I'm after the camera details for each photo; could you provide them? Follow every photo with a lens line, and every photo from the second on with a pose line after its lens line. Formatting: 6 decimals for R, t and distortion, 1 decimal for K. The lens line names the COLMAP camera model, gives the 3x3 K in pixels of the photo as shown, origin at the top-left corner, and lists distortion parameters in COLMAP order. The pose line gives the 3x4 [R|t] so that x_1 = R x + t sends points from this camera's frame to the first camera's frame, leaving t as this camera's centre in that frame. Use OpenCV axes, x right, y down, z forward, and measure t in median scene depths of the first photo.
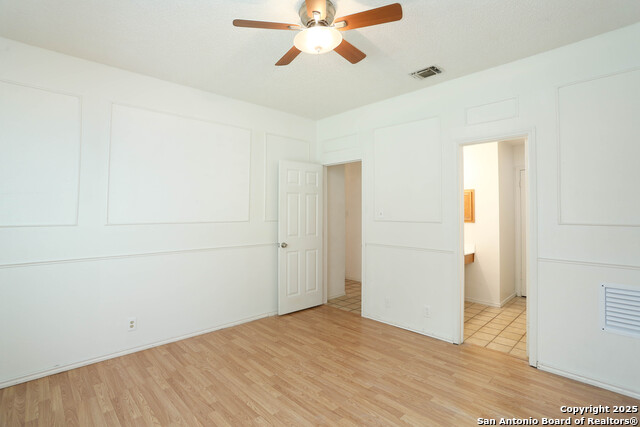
lens RADIAL K [[309.5, 0, 320.4], [0, 309.5, 212.0], [0, 0, 1]] dist [0.015839, 0.000805]
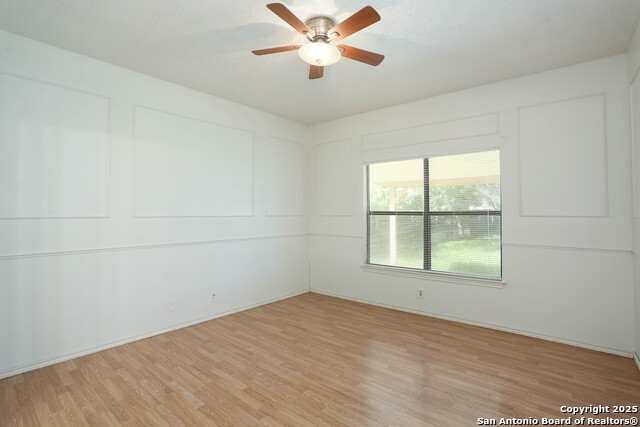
lens RADIAL K [[309.5, 0, 319.9], [0, 309.5, 214.8], [0, 0, 1]] dist [0.015839, 0.000805]
pose [[-0.994698, 0.005830, -0.102675, 0.103595], [0.006442, 0.999963, -0.005626, 0.039883], [0.102639, -0.006257, -0.994699, 2.018225]]
